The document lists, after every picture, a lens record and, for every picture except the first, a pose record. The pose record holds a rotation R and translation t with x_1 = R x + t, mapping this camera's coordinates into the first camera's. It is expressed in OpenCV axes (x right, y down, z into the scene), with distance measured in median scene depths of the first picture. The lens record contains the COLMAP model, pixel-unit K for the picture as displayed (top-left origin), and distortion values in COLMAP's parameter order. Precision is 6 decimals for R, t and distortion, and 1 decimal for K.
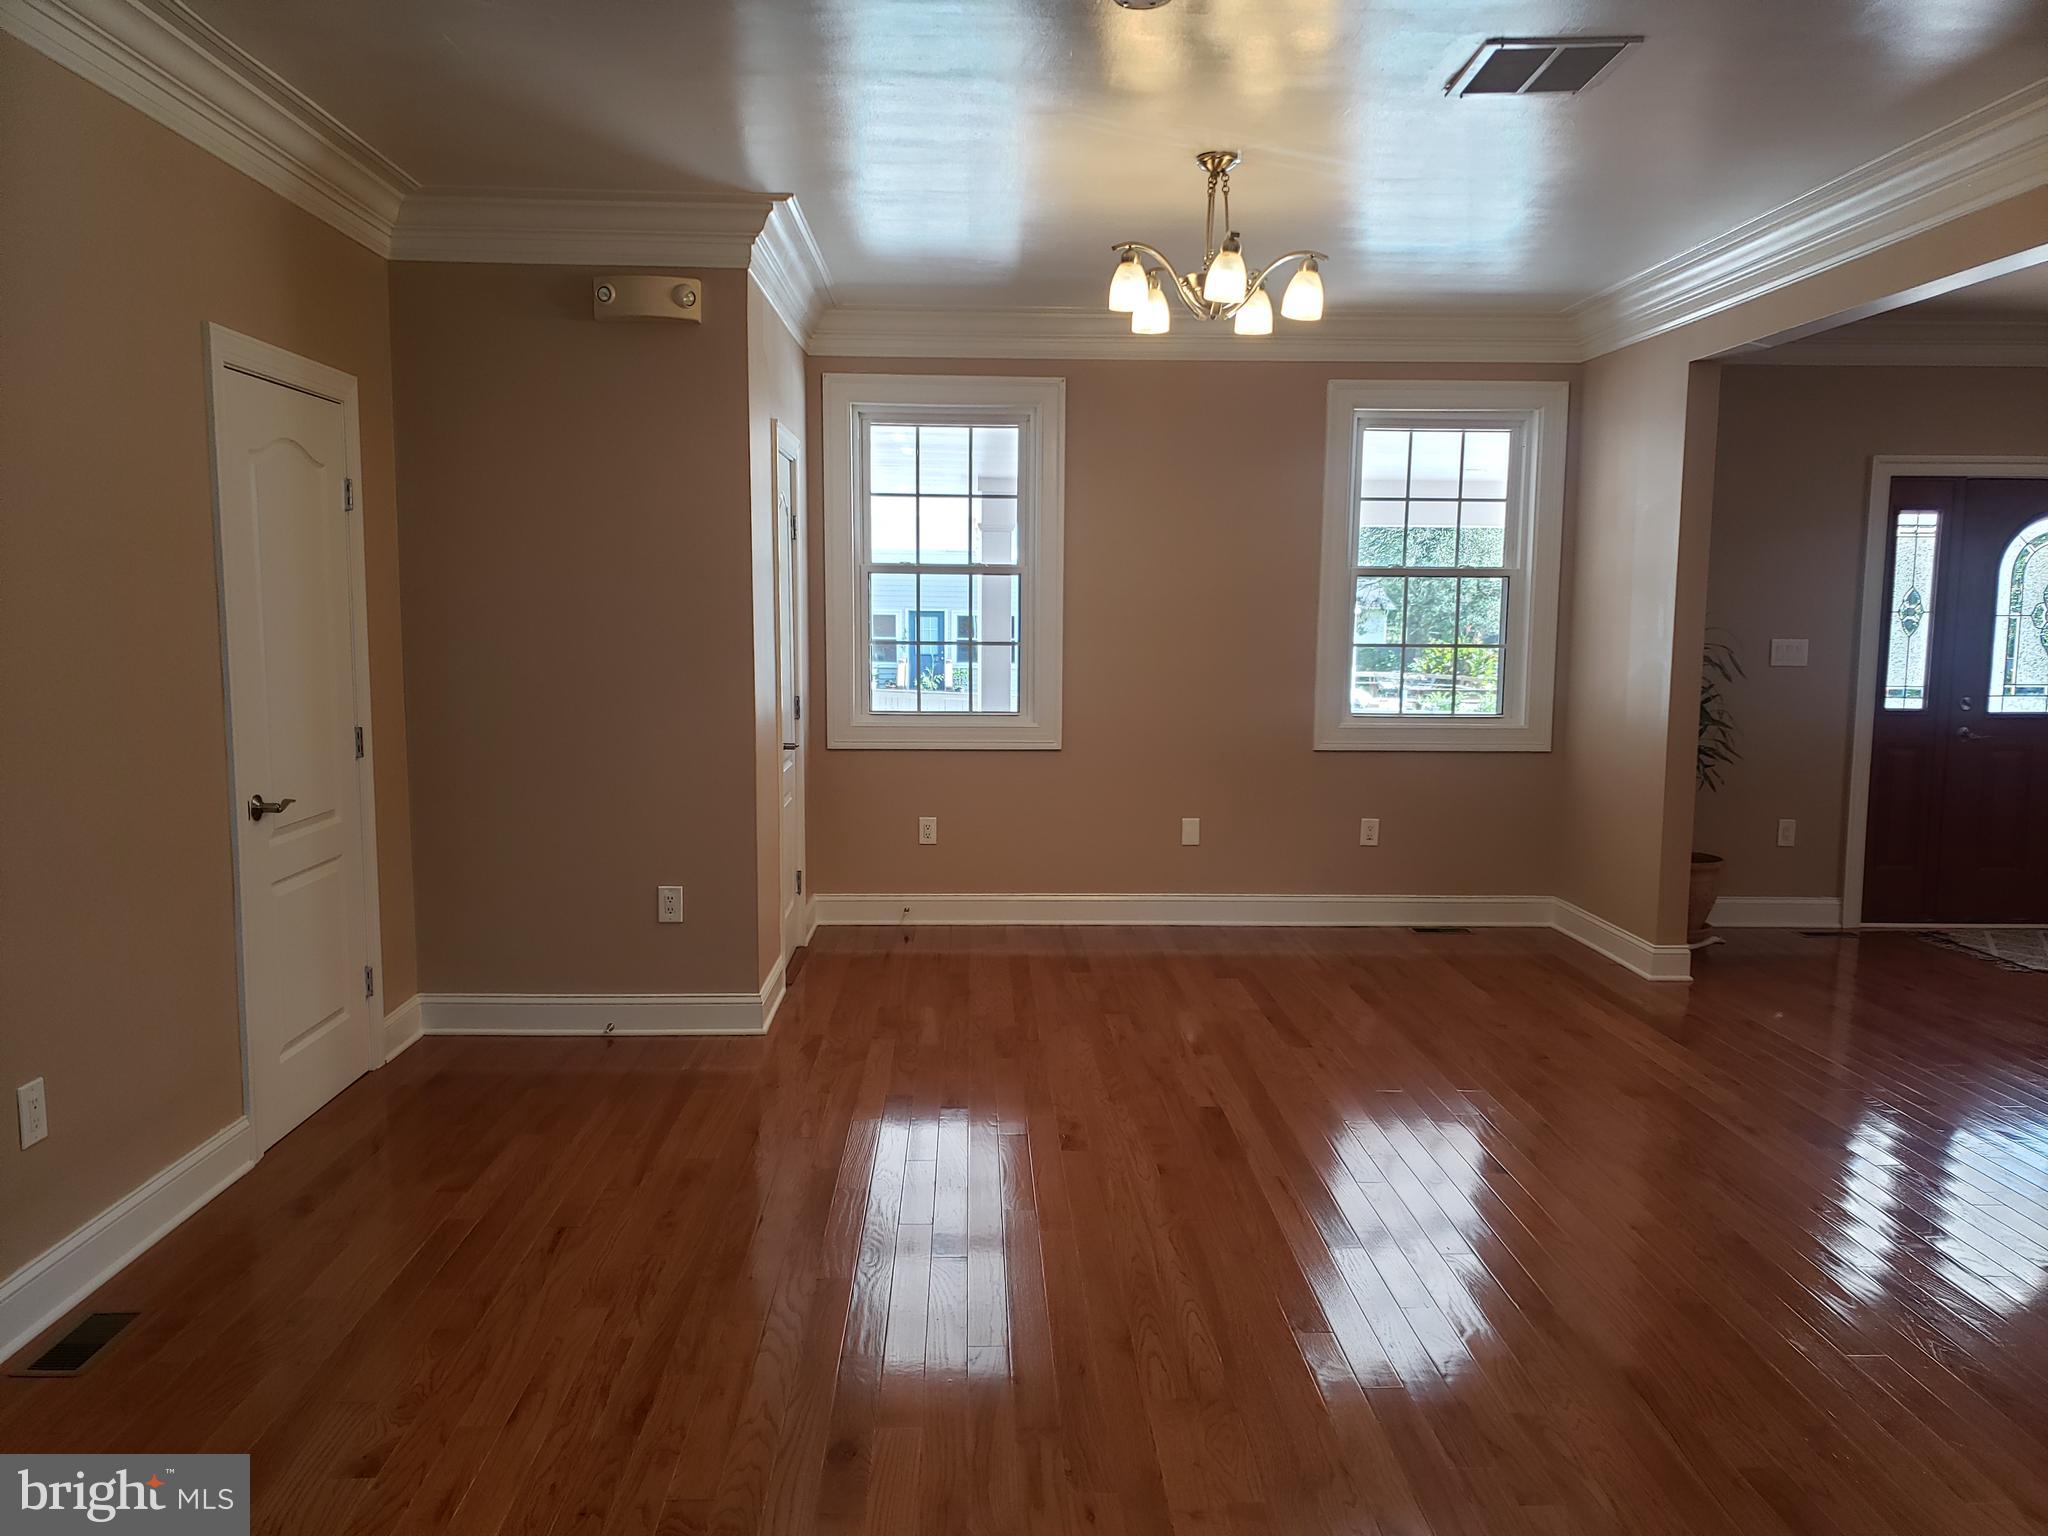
lens RADIAL K [[1552.6, 0, 1024.0], [0, 1552.6, 768.0], [0, 0, 1]] dist [0.124451, -0.184166]
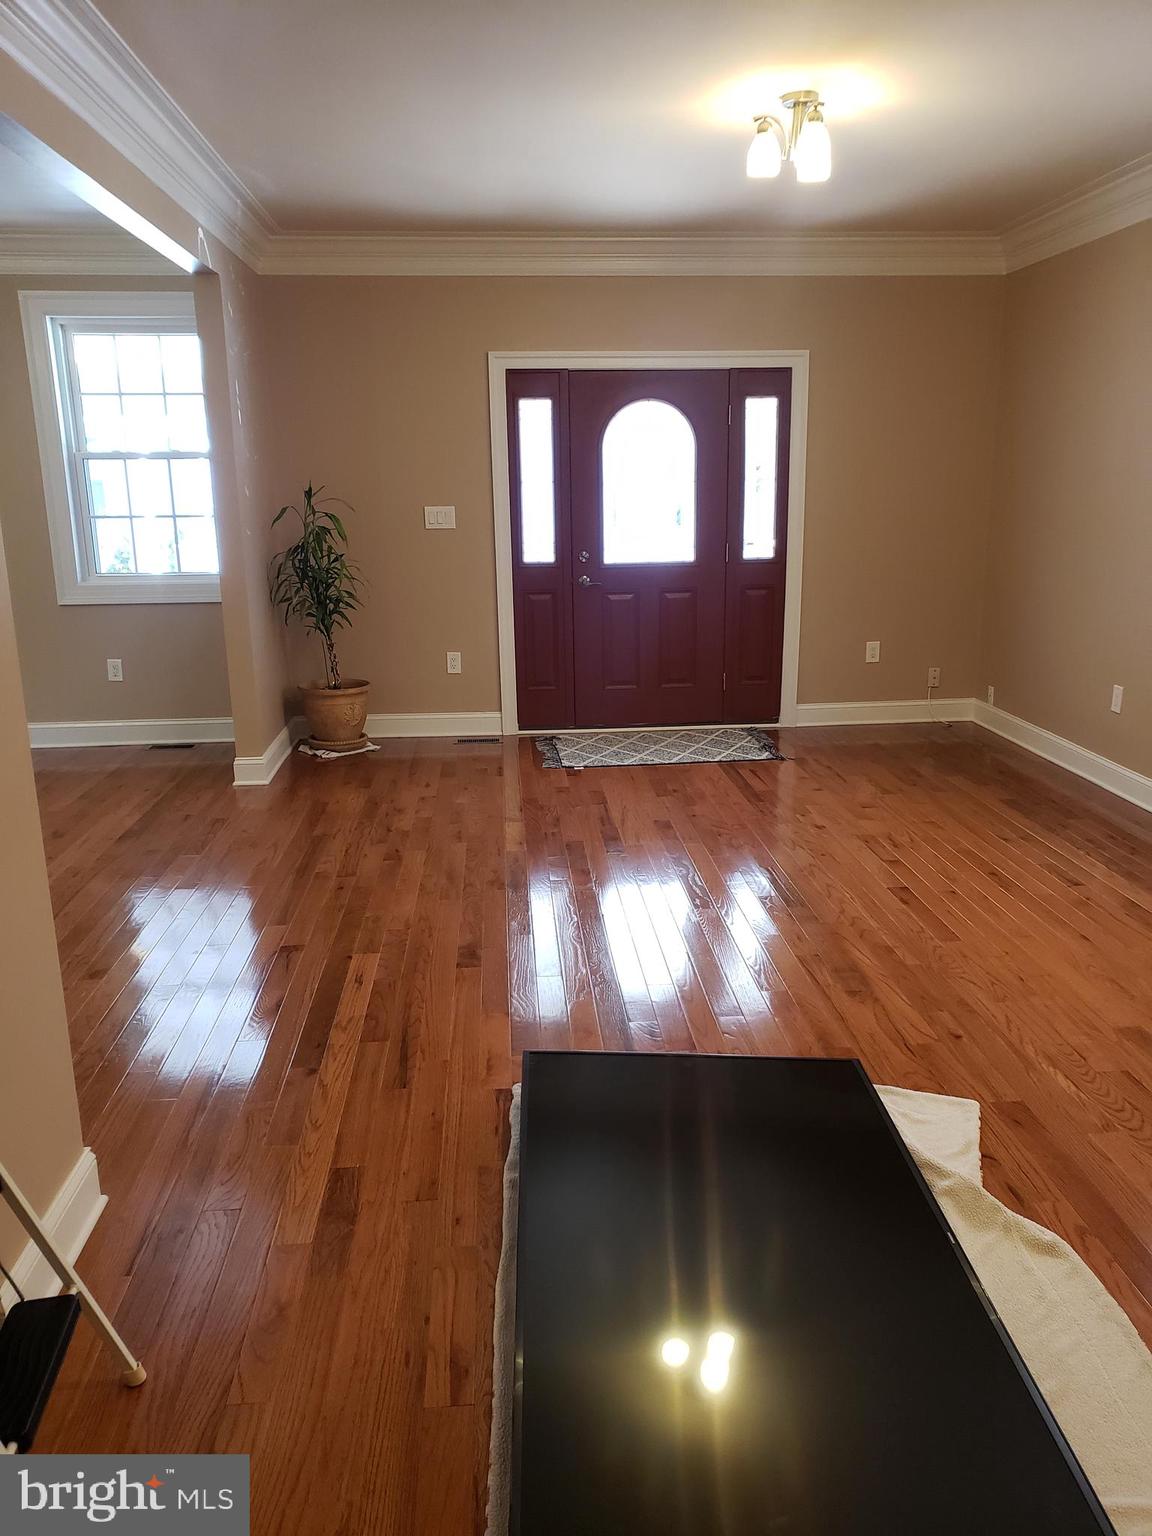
lens RADIAL K [[1166.6, 0, 576.0], [0, 1166.6, 768.0], [0, 0, 1]] dist [0.069789, -0.063938]
pose [[0.999387, -0.029669, 0.018565, 0.568615], [0.026841, 0.990145, 0.137447, -0.001379], [-0.022460, -0.136865, 0.990335, 0.050830]]
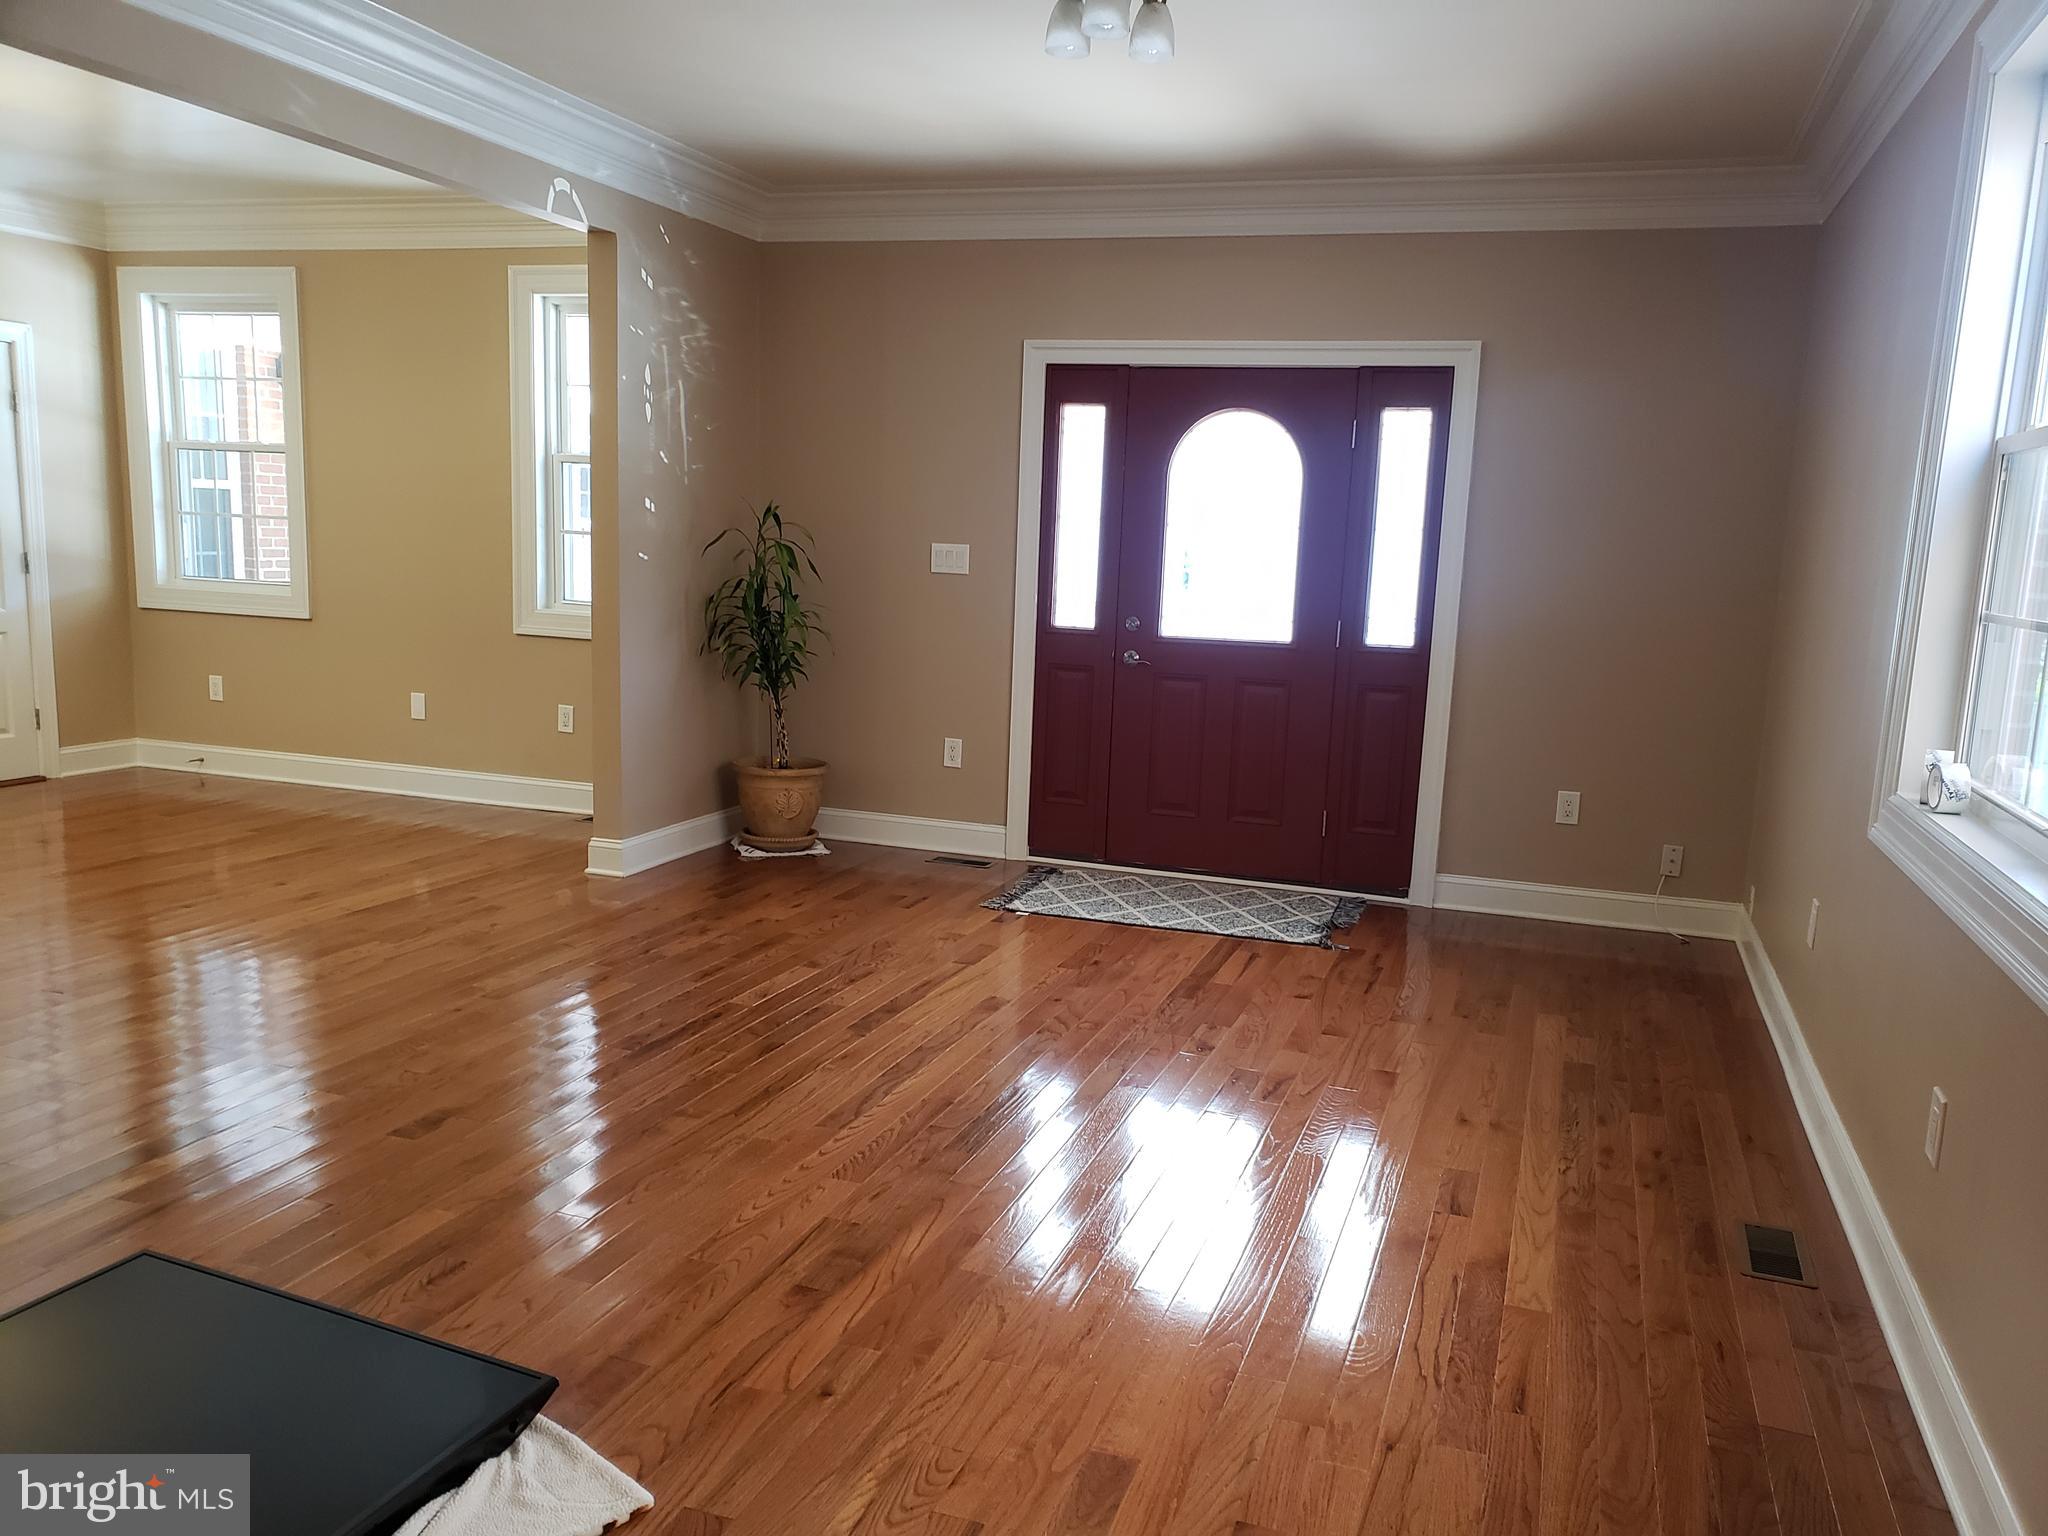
lens RADIAL K [[1552.6, 0, 1024.0], [0, 1552.6, 768.0], [0, 0, 1]] dist [0.124451, -0.184166]
pose [[0.934293, 0.081391, -0.347092, 0.853804], [-0.068863, 0.996456, 0.048301, 0.003117], [0.349793, -0.021225, 0.936587, 0.153480]]
